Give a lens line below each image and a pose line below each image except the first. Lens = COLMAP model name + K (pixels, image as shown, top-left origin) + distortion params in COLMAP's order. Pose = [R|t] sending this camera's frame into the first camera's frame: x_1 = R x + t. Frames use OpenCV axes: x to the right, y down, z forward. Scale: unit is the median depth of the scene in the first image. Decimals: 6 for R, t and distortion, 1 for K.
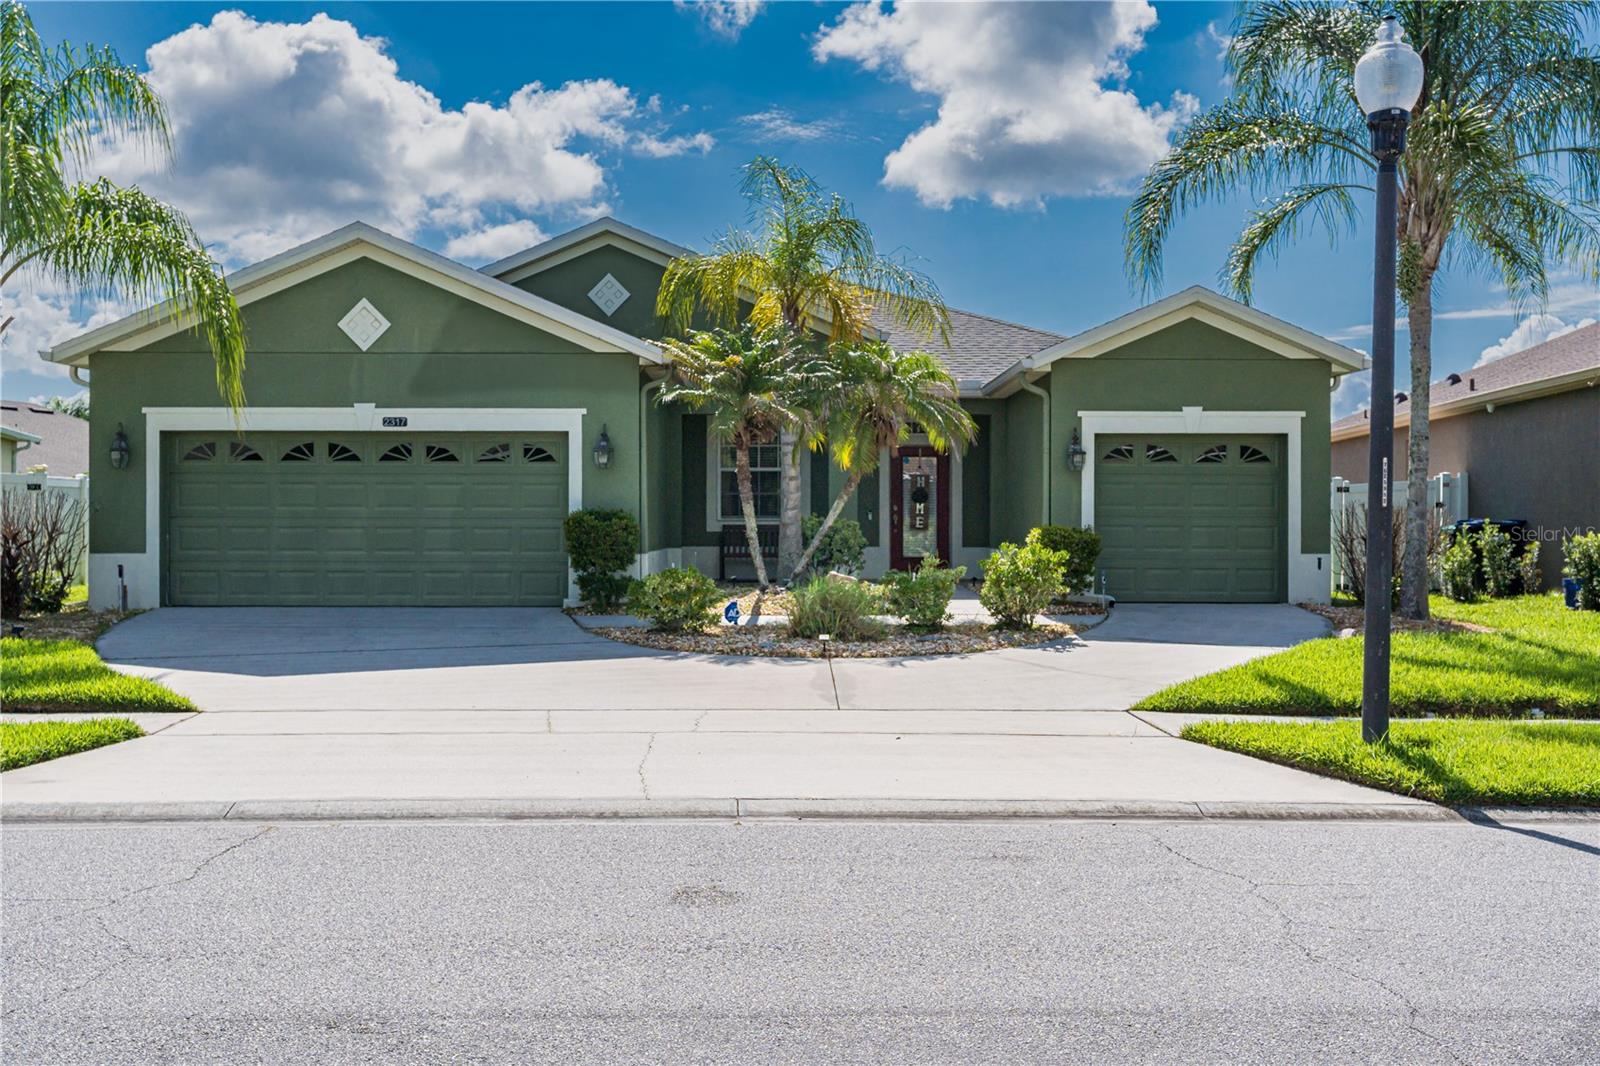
lens RADIAL K [[1643.6, 0, 797.8], [0, 1643.6, 509.0], [0, 0, 1]] dist [0.106268, 0.002738]
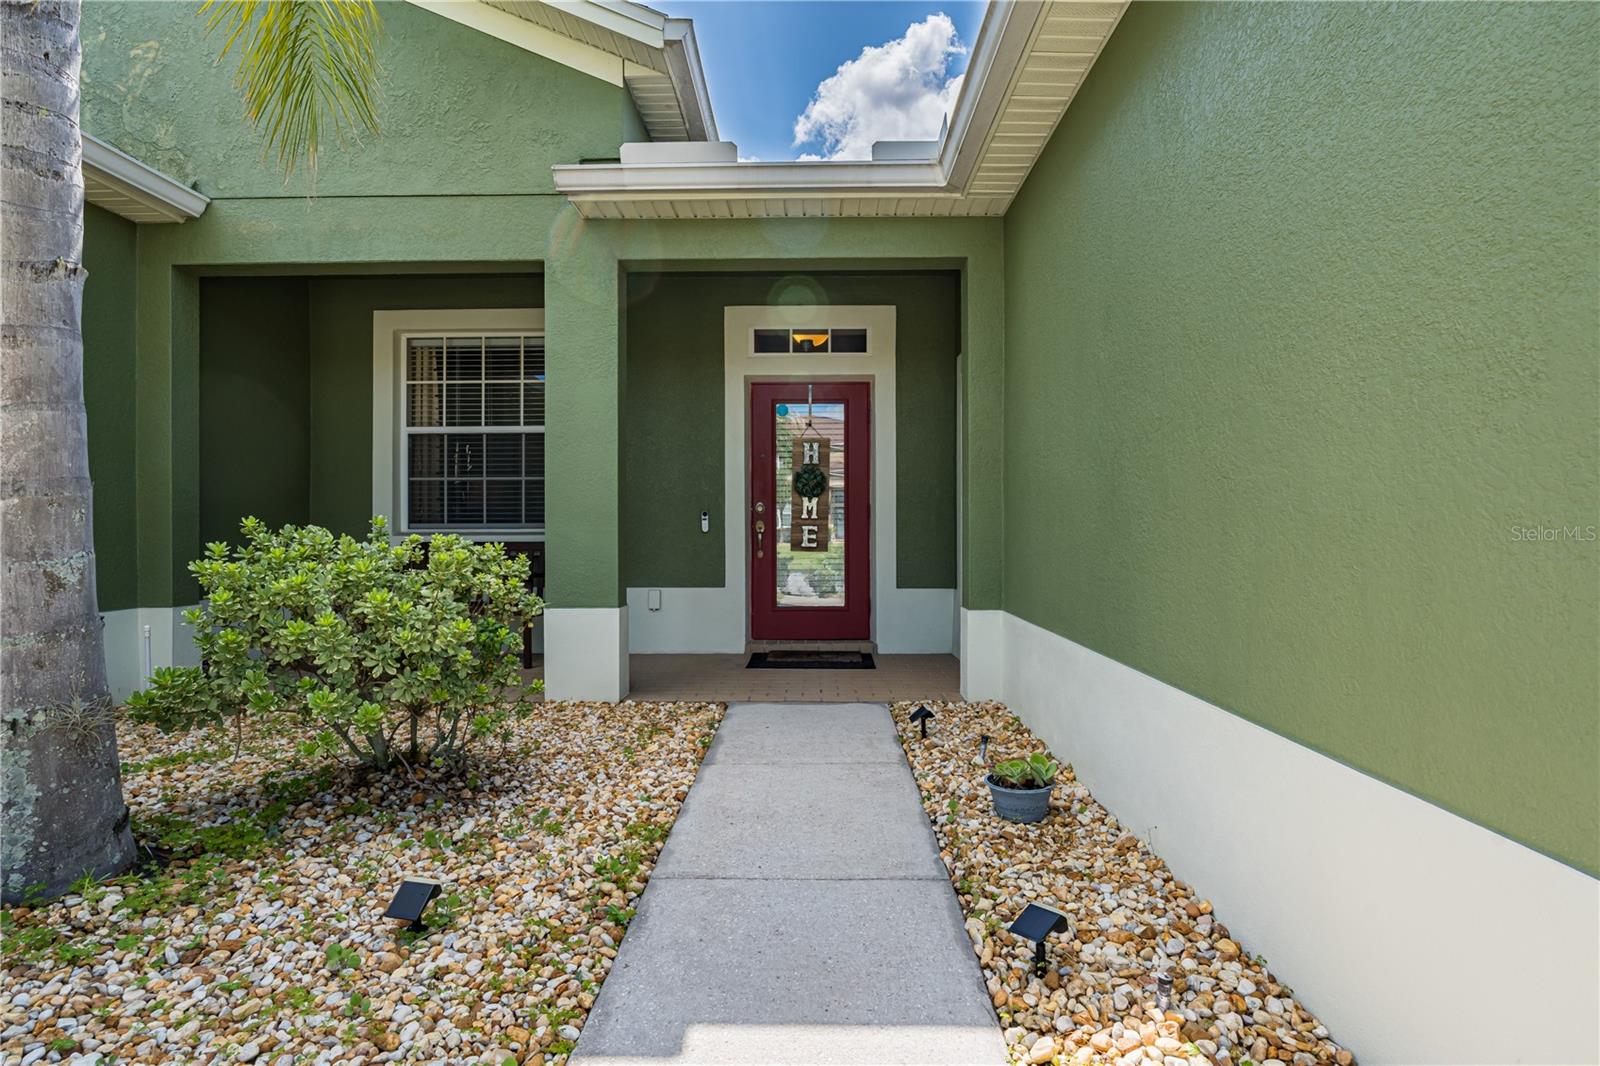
lens RADIAL K [[797.9, 0, 800.0], [0, 797.9, 533.0], [0, 0, 1]] dist [-0.013709, 0.000879]
pose [[0.999365, 0.000411, -0.035617, 0.105048], [0.000287, 0.999808, 0.019592, 0.003253], [0.035618, -0.019590, 0.999173, 1.003861]]
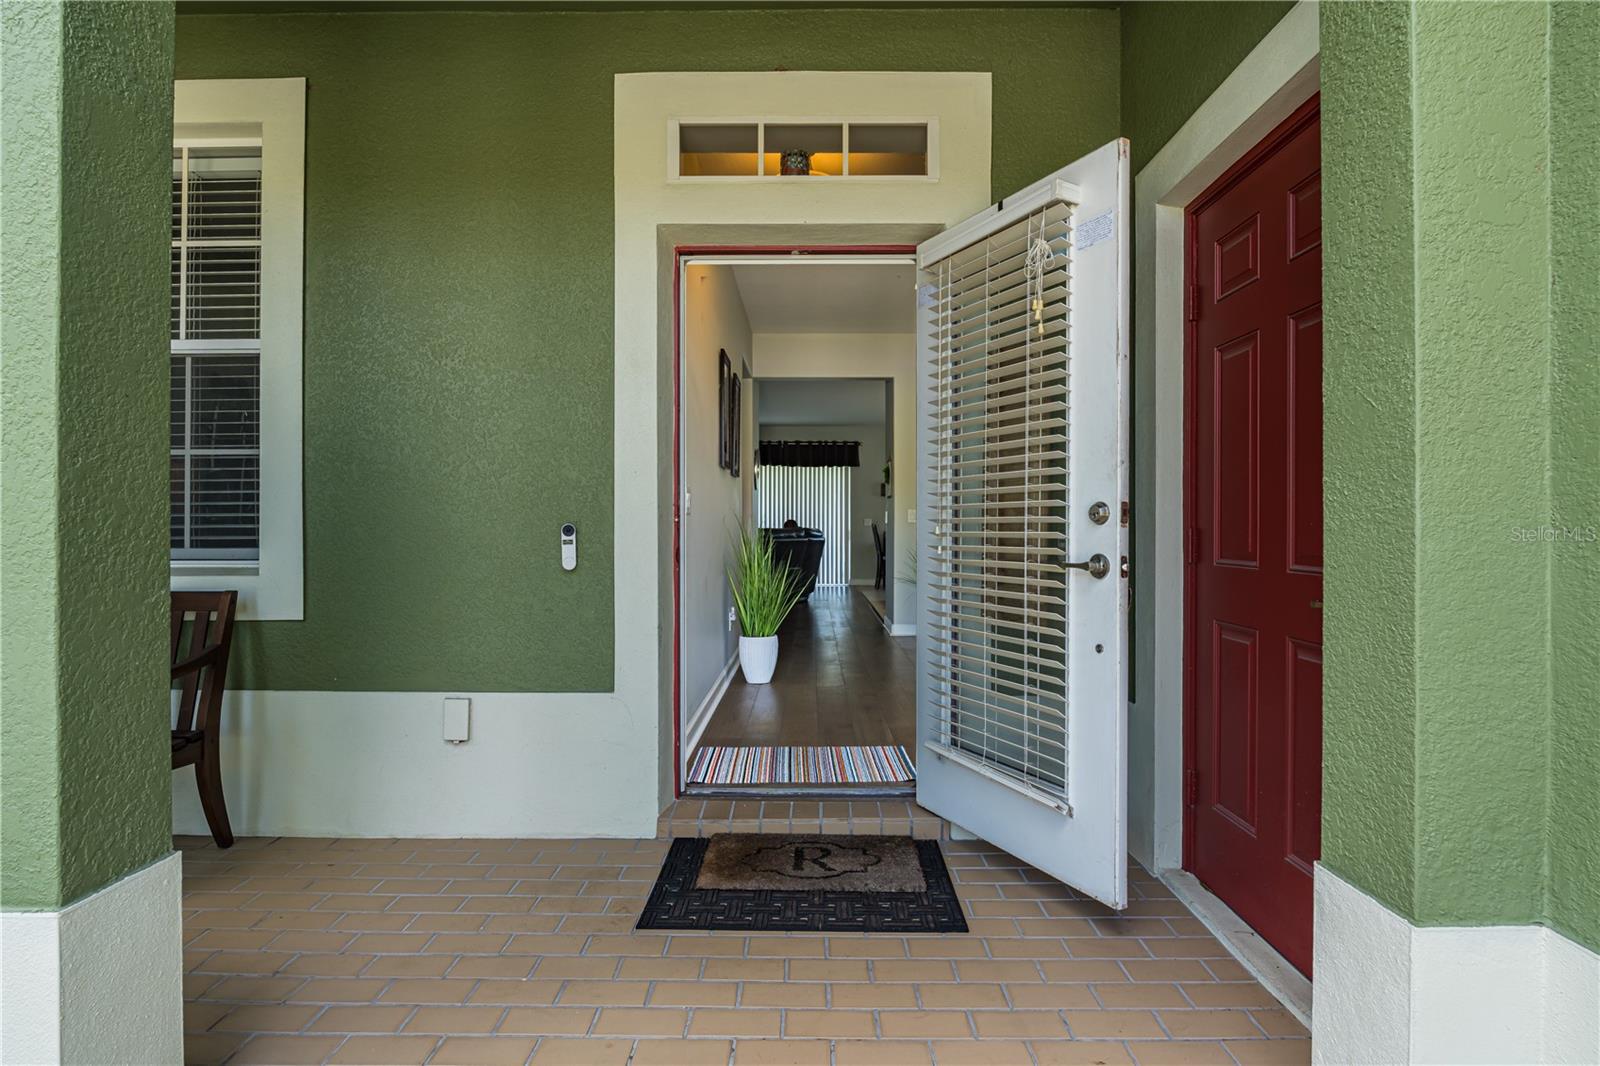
lens RADIAL K [[797.9, 0, 800.0], [0, 797.9, 533.0], [0, 0, 1]] dist [-0.013709, 0.000879]
pose [[0.999524, 0.002878, -0.030725, 0.101937], [-0.002587, 0.999952, 0.009495, 0.000915], [0.030750, -0.009411, 0.999483, 1.172479]]
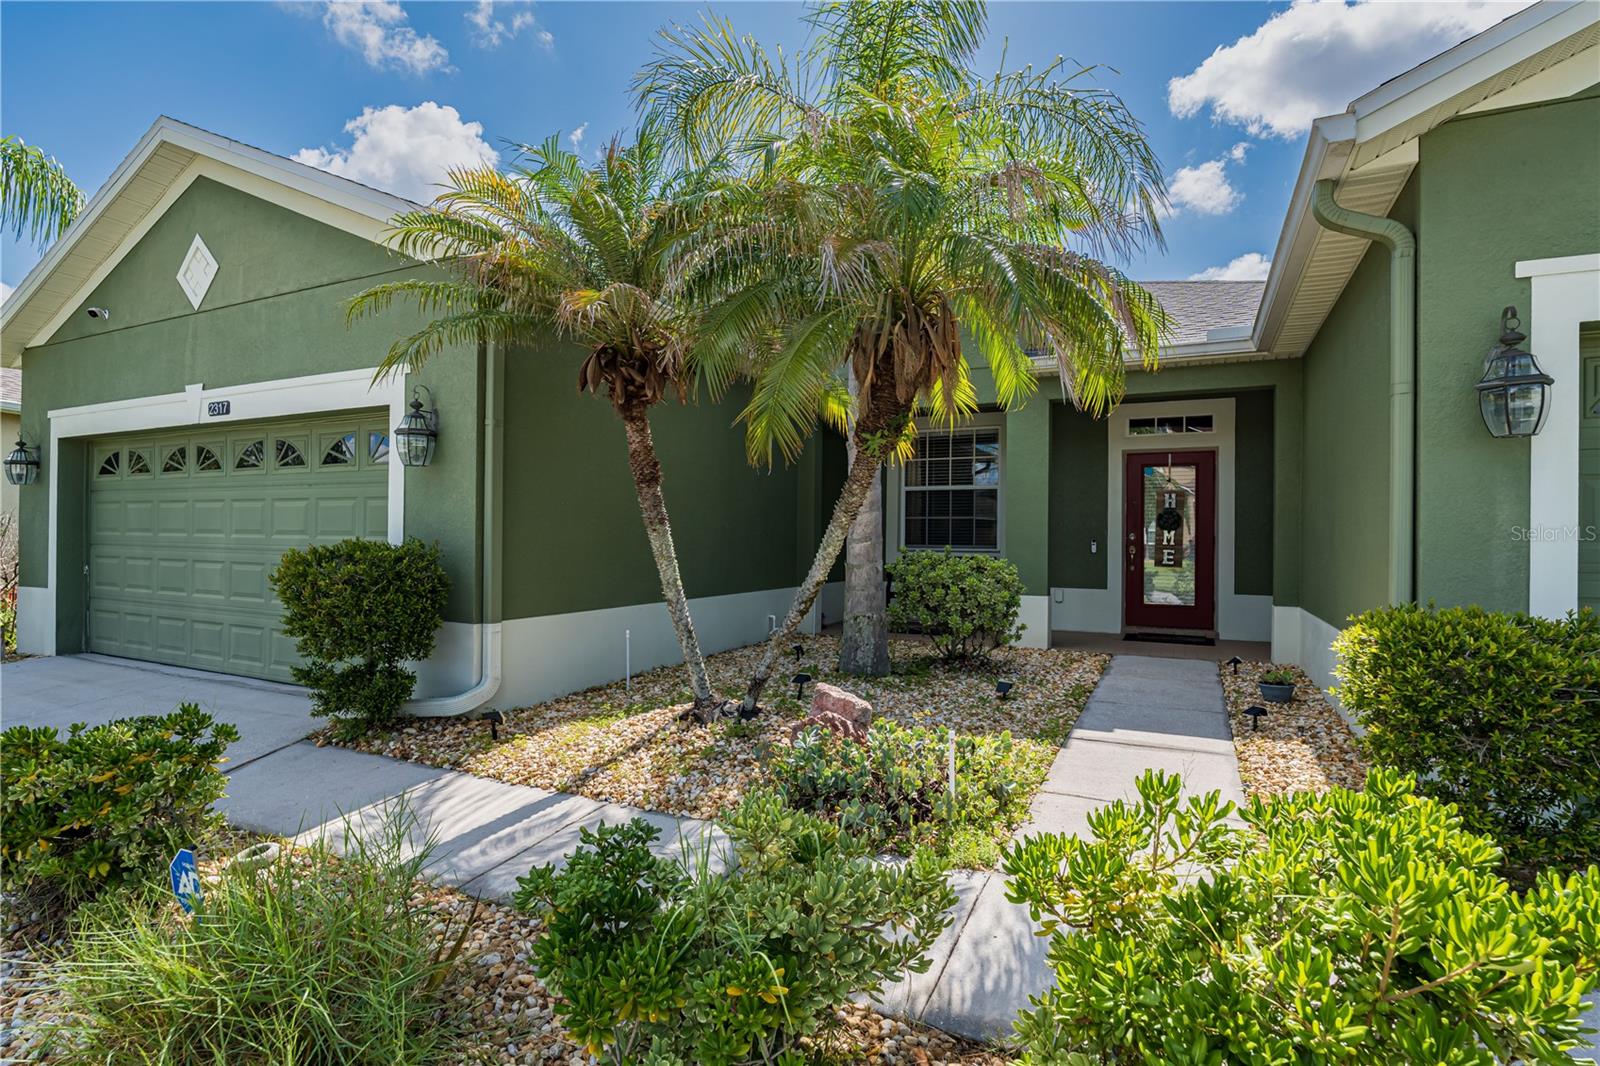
lens RADIAL K [[797.9, 0, 800.0], [0, 797.9, 533.0], [0, 0, 1]] dist [-0.013709, 0.000879]
pose [[0.891635, 0.006804, -0.452703, 0.115718], [-0.004981, 0.999974, 0.005217, -0.004417], [0.452727, -0.002397, 0.891646, 0.811186]]
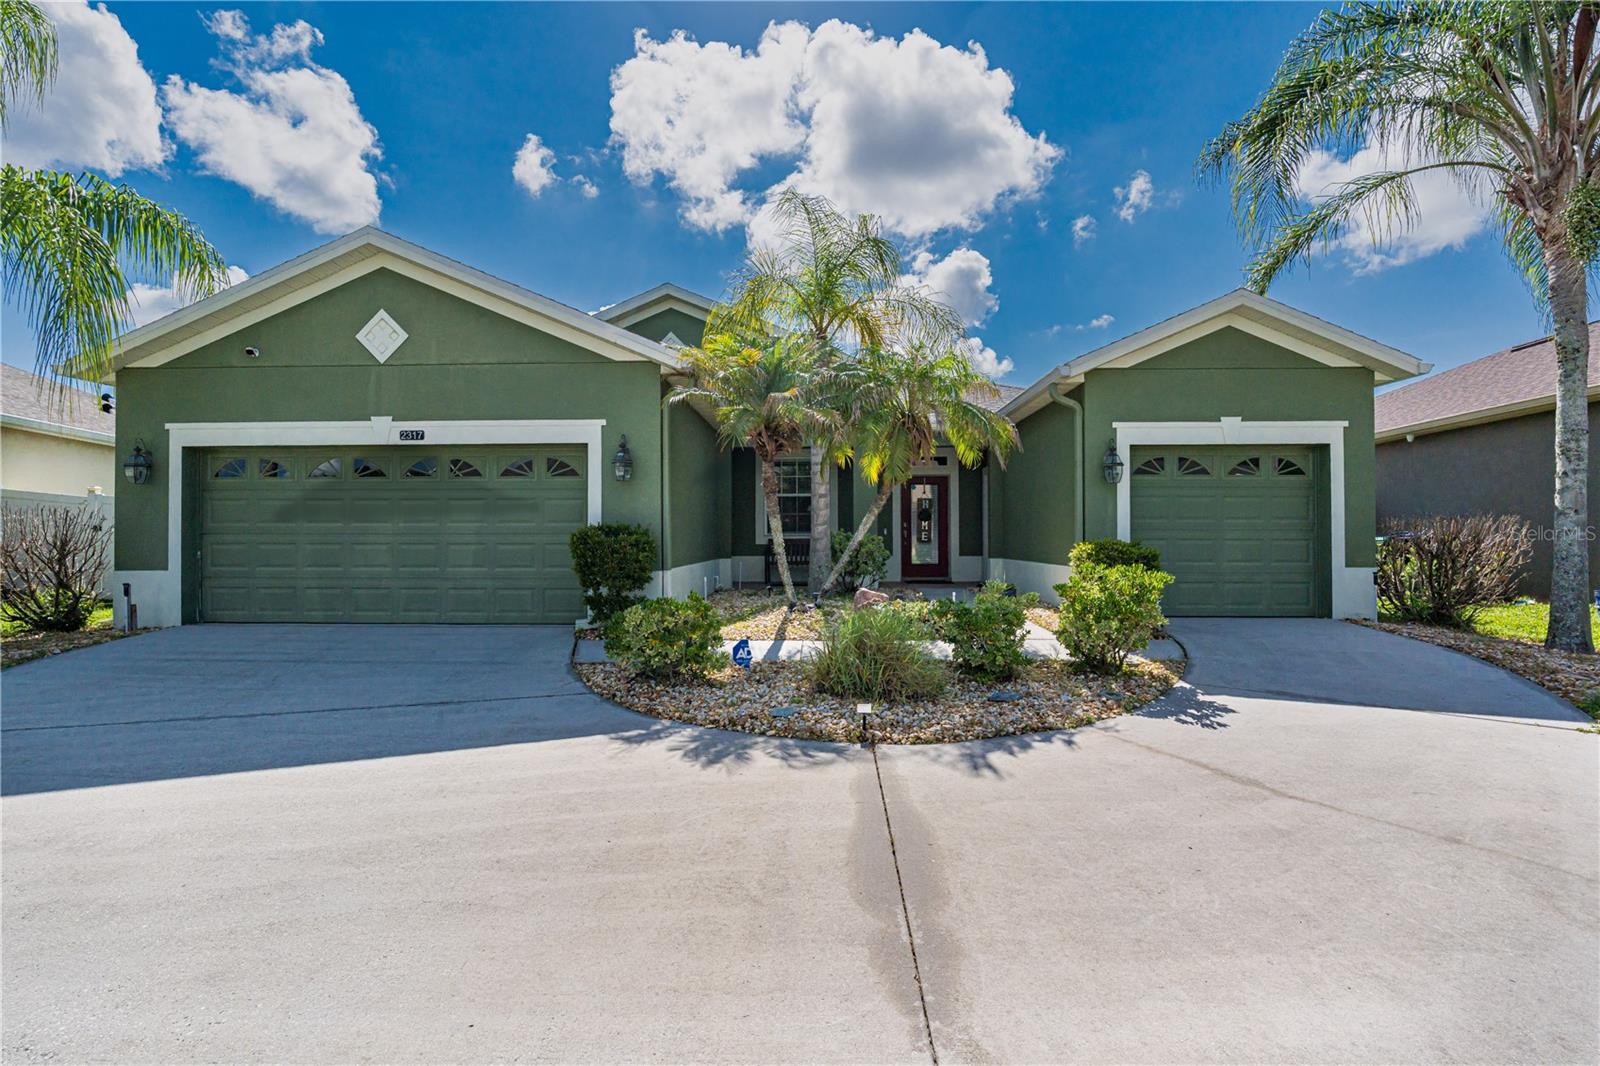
lens RADIAL K [[735.0, 0, 804.0], [0, 735.0, 528.6], [0, 0, 1]] dist [-0.003547, 0.000557]
pose [[0.999387, -0.004032, -0.034772, 0.001777], [0.003957, 0.999990, -0.002239, 0.004126], [0.034781, 0.002101, 0.999393, 0.571696]]
